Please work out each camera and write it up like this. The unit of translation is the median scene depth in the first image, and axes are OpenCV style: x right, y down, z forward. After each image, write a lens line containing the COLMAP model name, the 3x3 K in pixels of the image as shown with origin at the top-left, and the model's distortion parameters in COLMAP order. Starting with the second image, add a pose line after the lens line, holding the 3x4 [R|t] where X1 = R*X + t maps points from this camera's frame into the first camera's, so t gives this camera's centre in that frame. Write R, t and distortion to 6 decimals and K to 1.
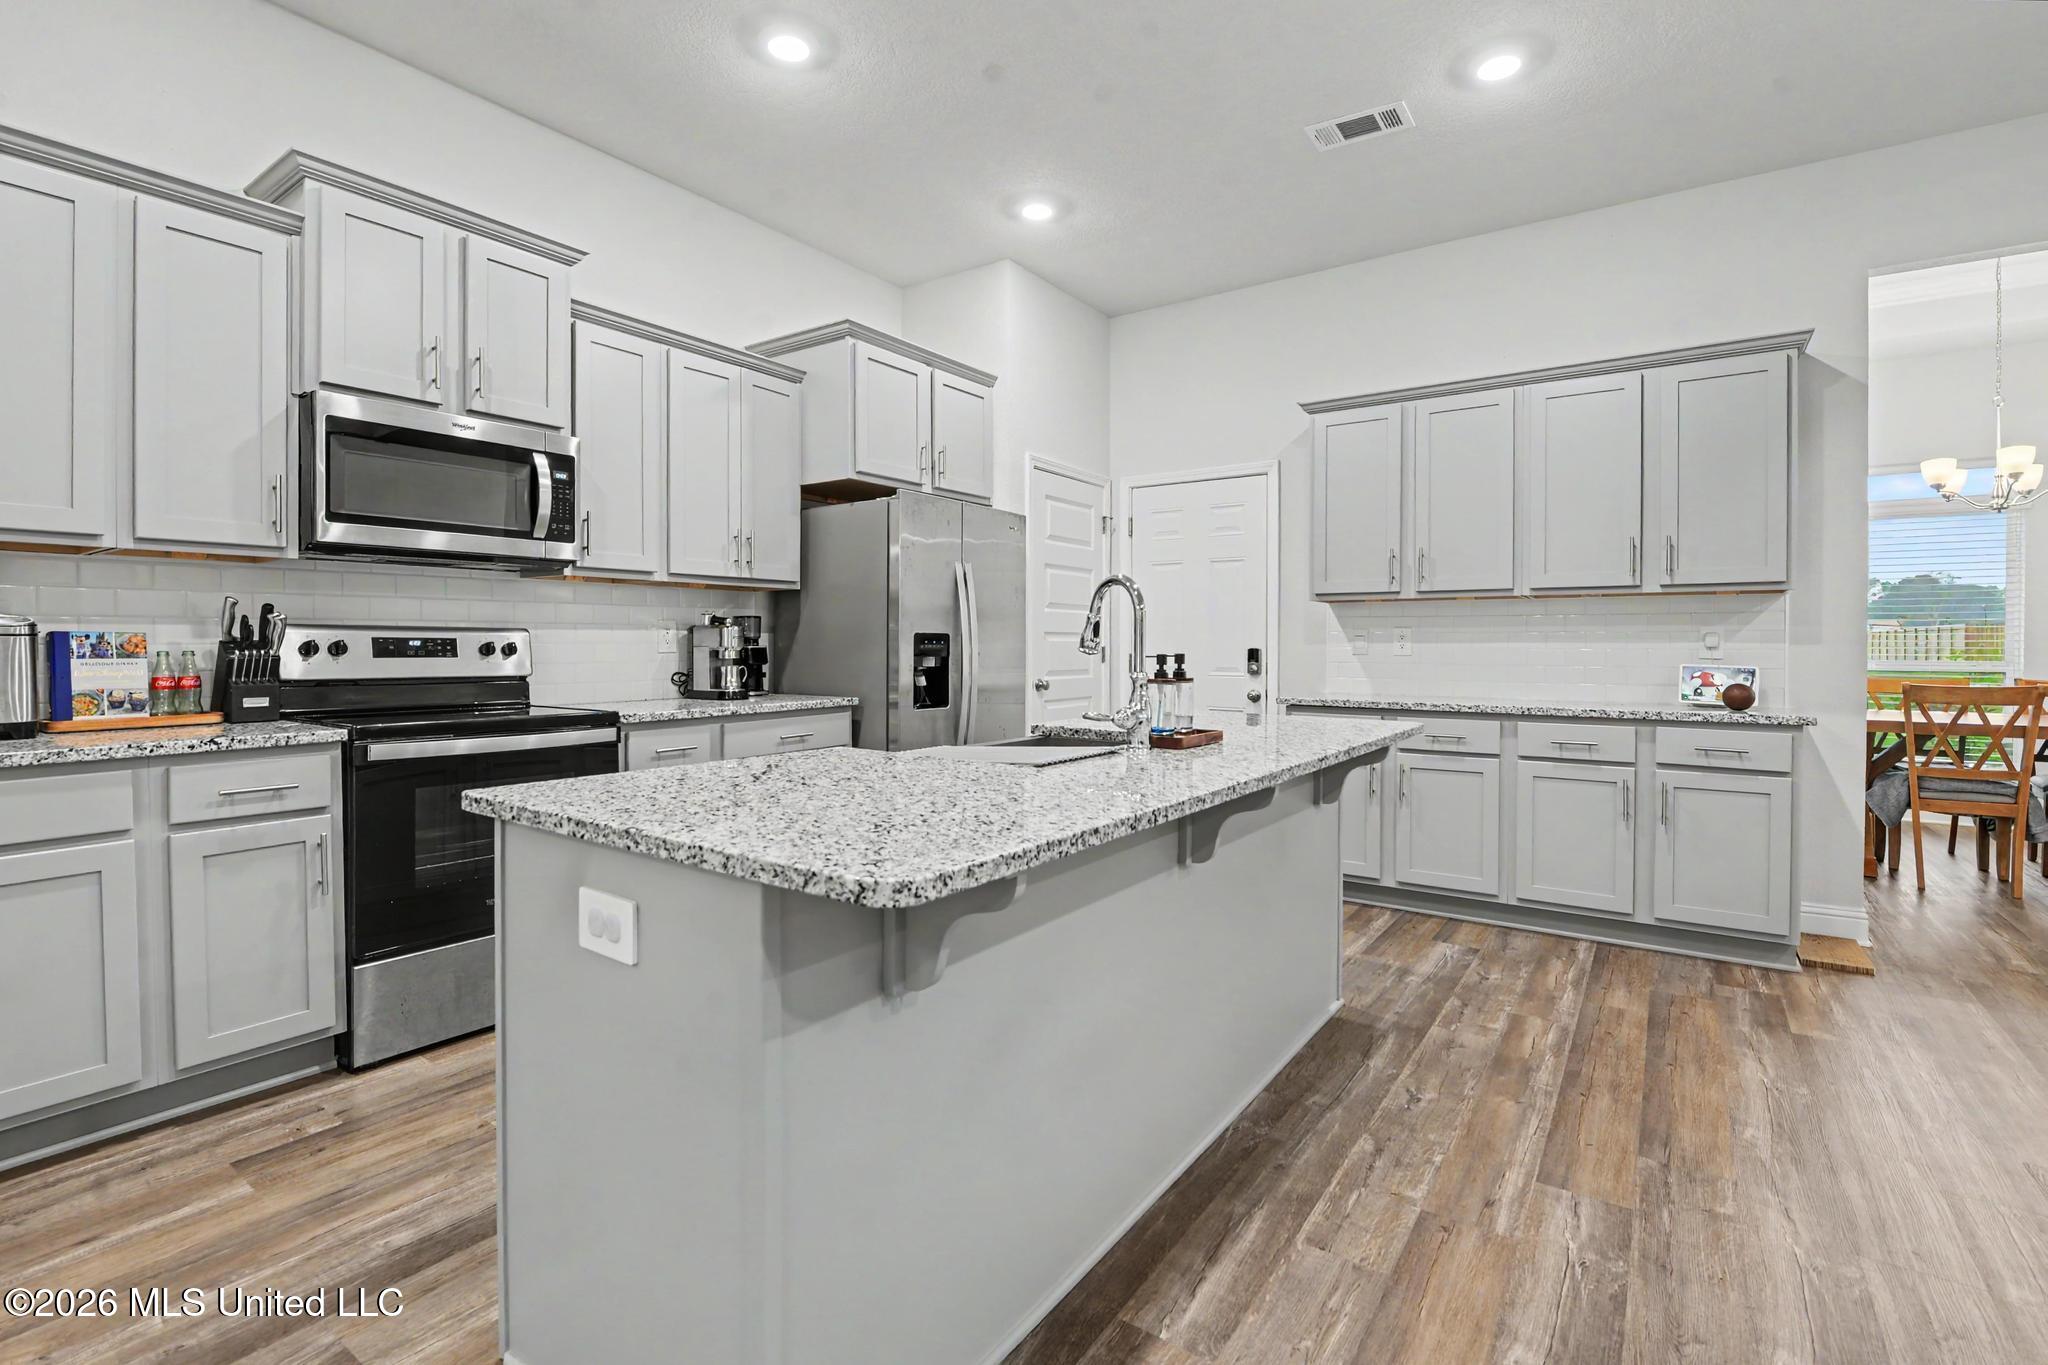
lens RADIAL K [[940.8, 0, 999.6], [0, 940.8, 647.8], [0, 0, 1]] dist [-0.002199, -0.000530]
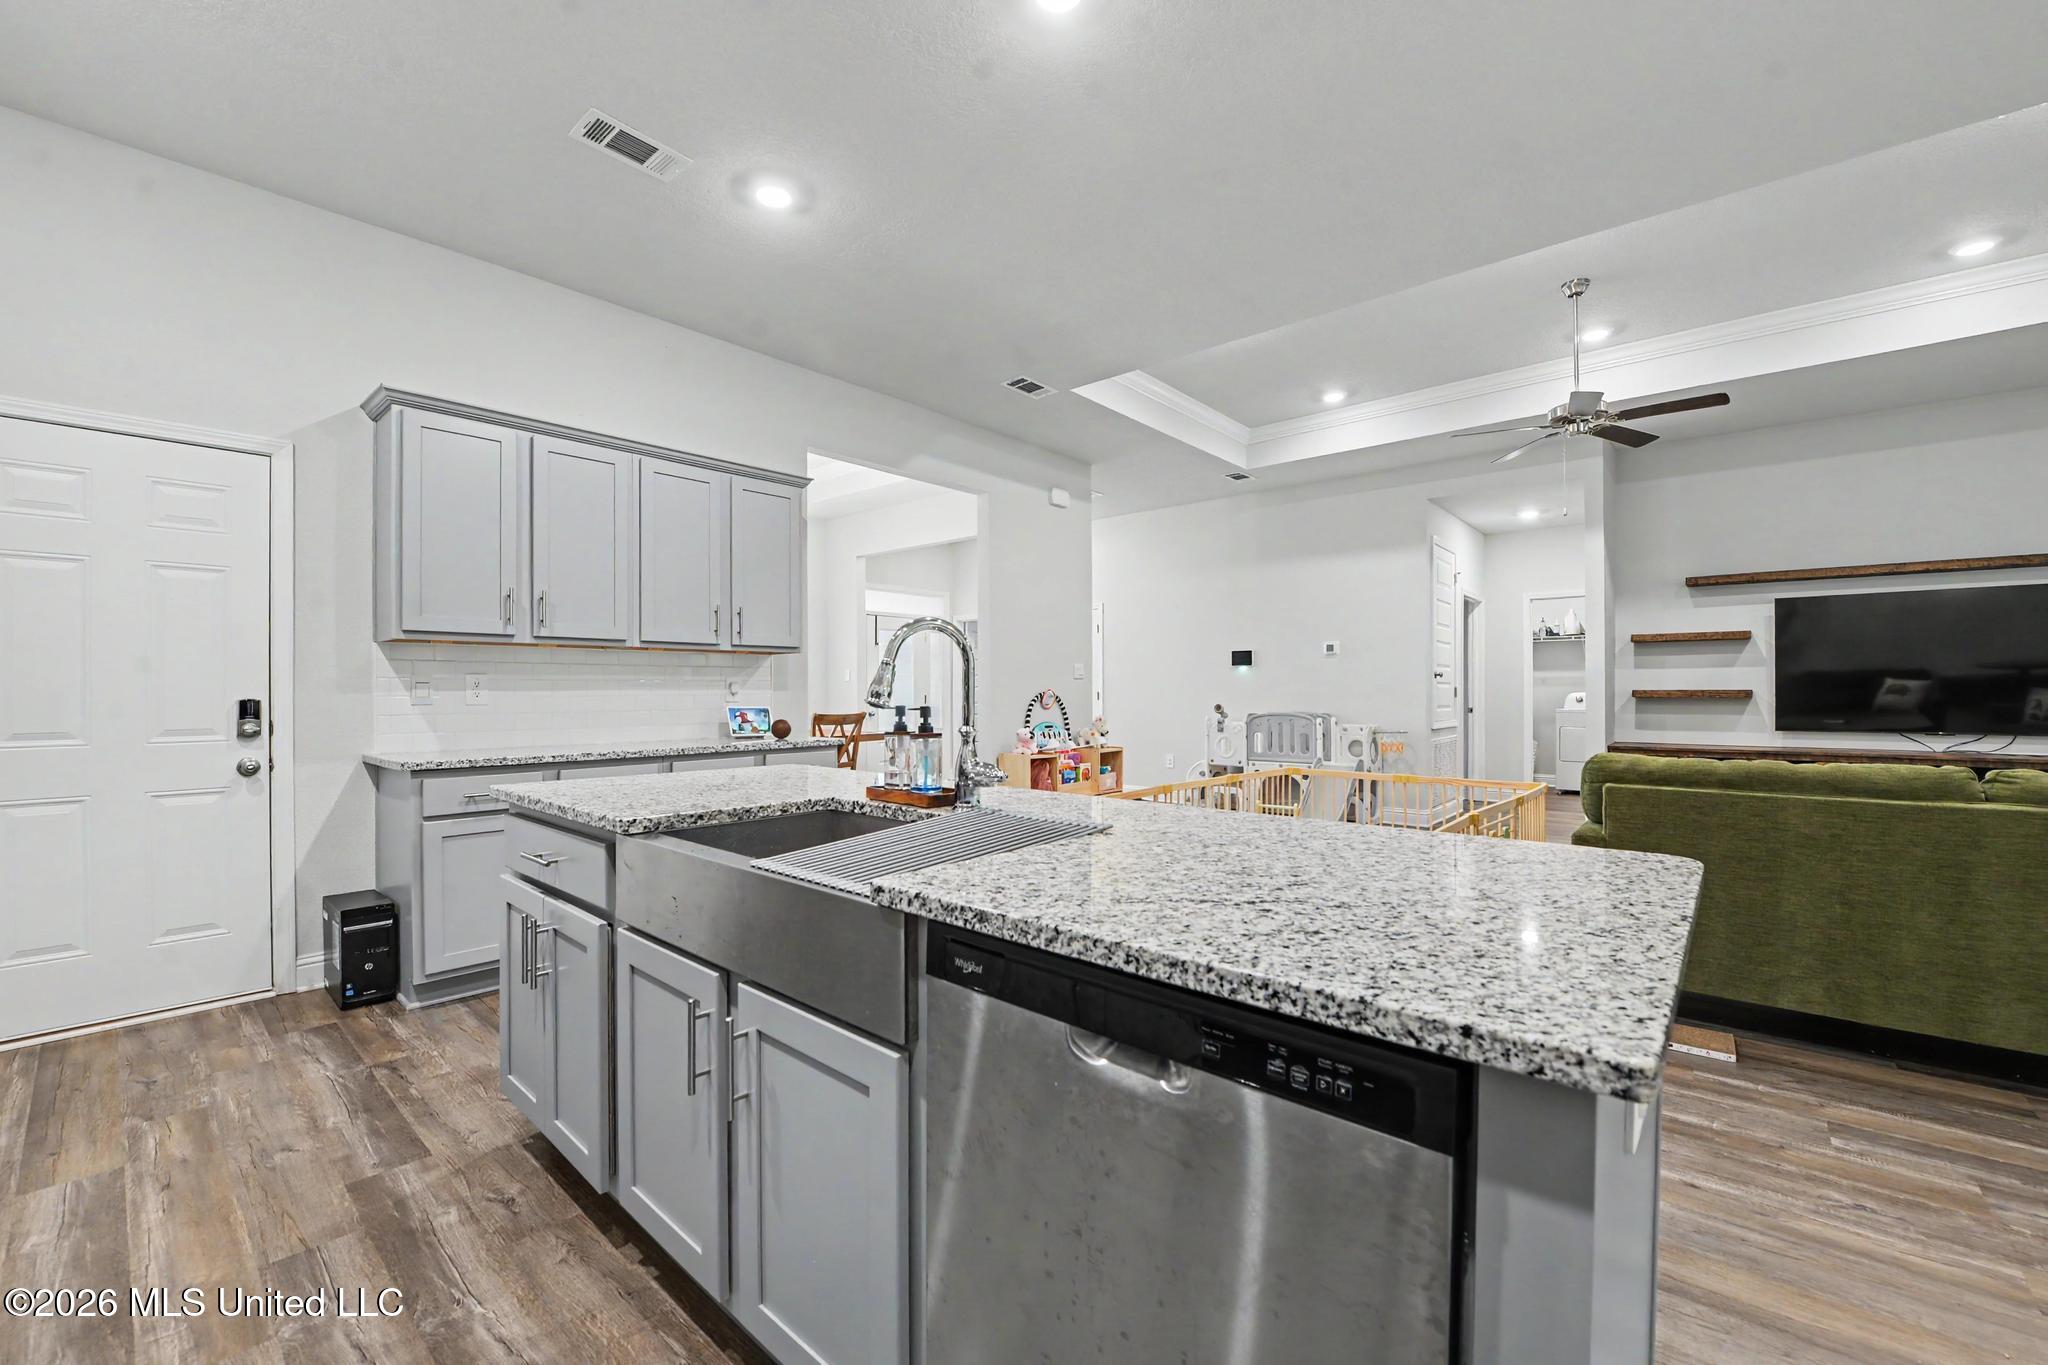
lens RADIAL K [[842.5, 0, 1018.1], [0, 842.5, 680.6], [0, 0, 1]] dist [-0.014136, -0.000072]
pose [[0.120633, 0.005885, 0.992680, -0.495112], [0.007793, 0.999946, -0.006875, -0.009447], [-0.992667, 0.008566, 0.120581, 0.630827]]
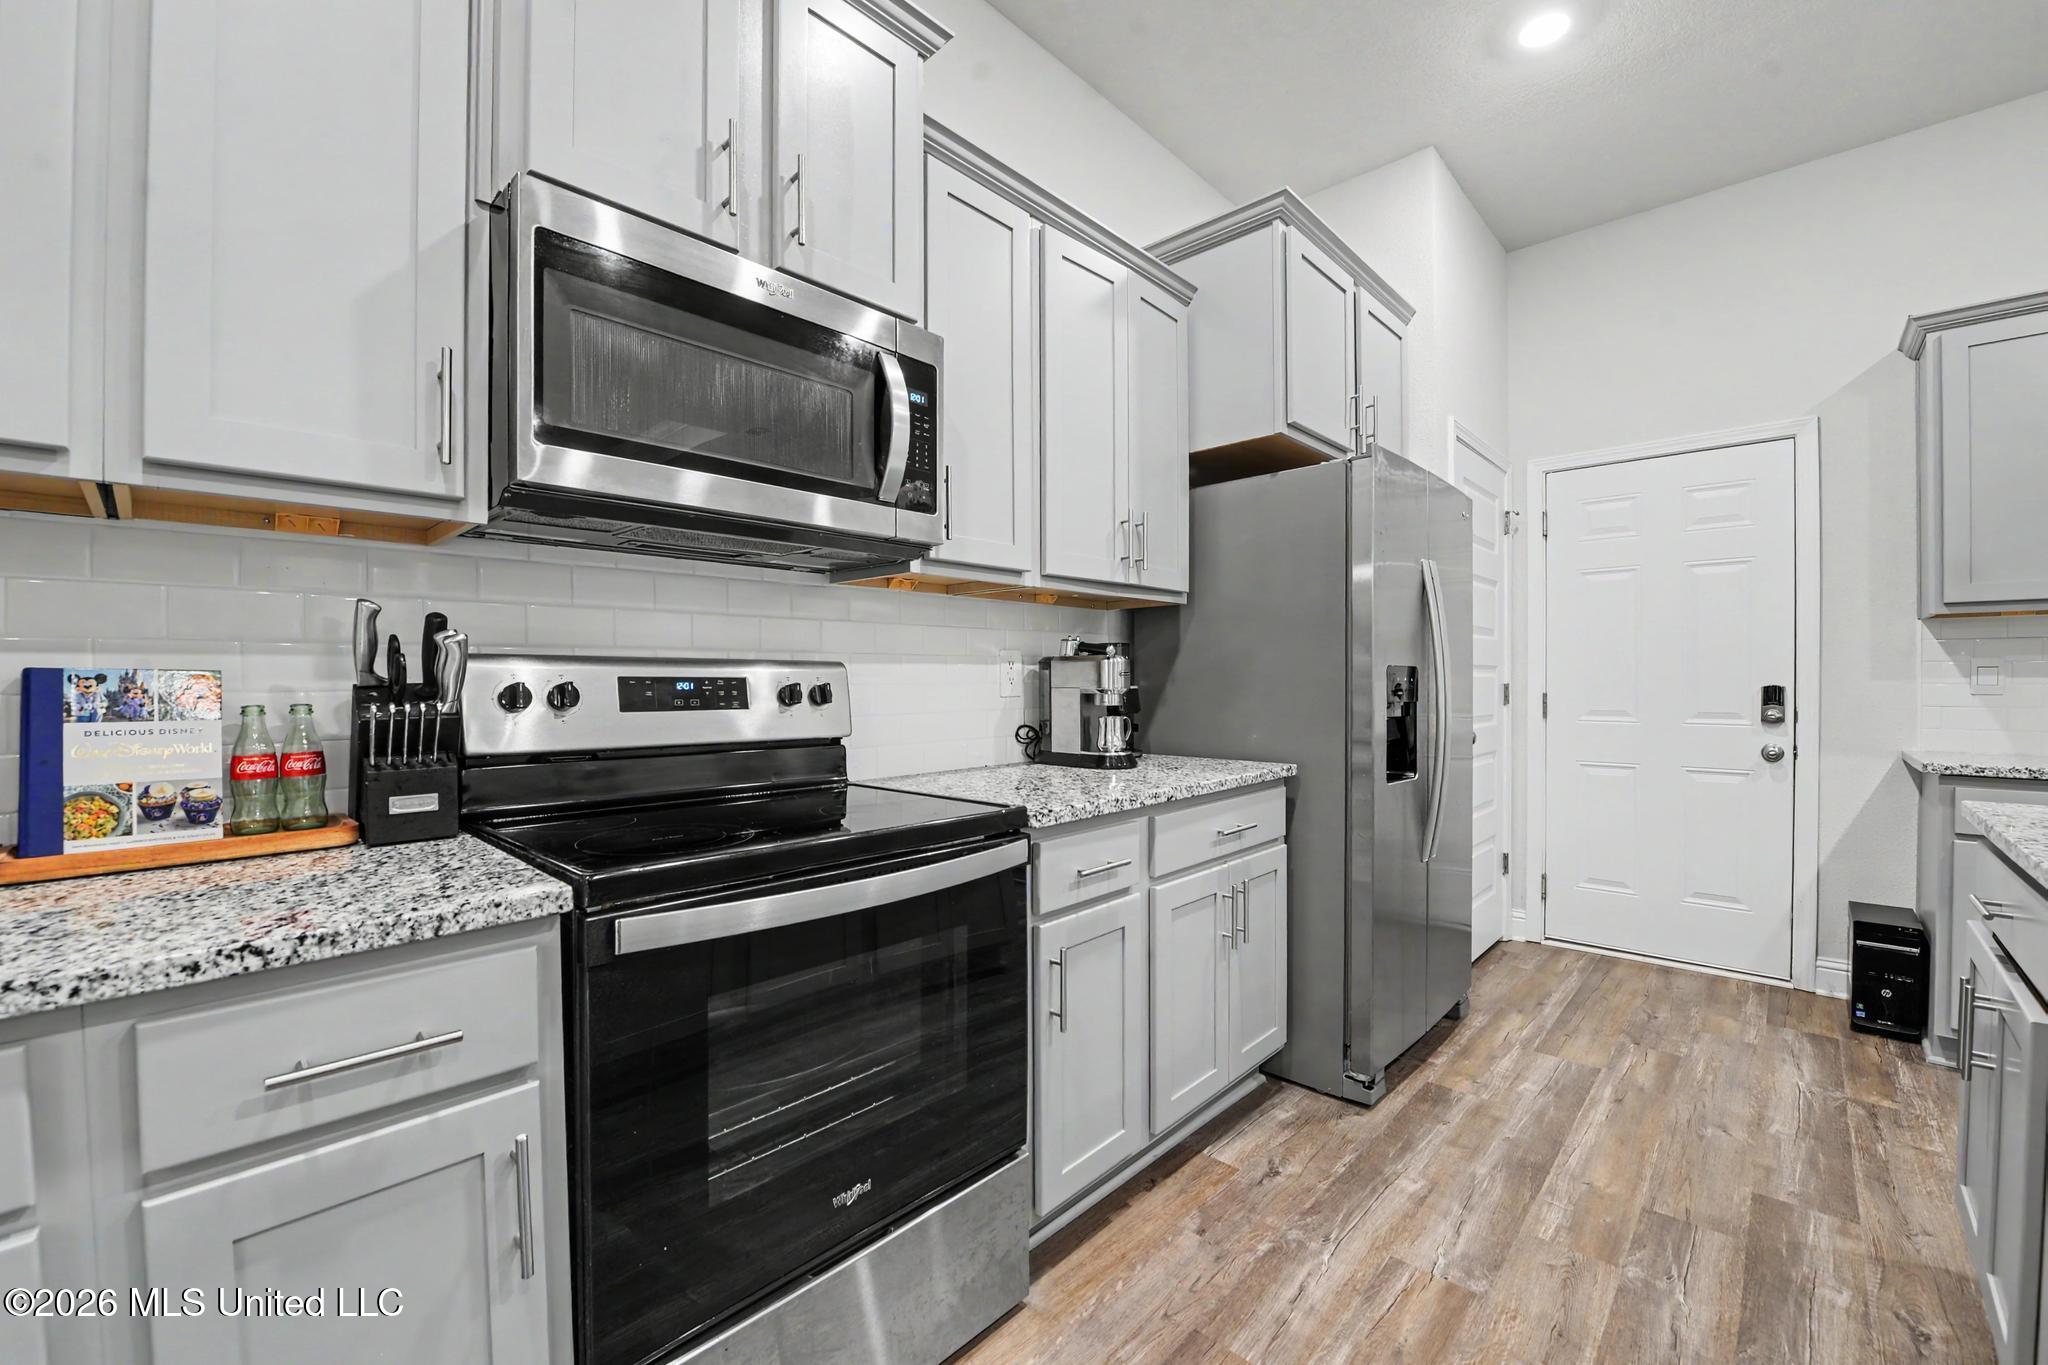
lens RADIAL K [[842.5, 0, 1018.1], [0, 842.5, 680.6], [0, 0, 1]] dist [-0.014136, -0.000072]
pose [[0.990579, -0.003261, -0.136906, -0.365717], [0.003001, 0.999993, -0.002101, -0.007125], [0.136912, 0.001670, 0.990582, 0.539978]]
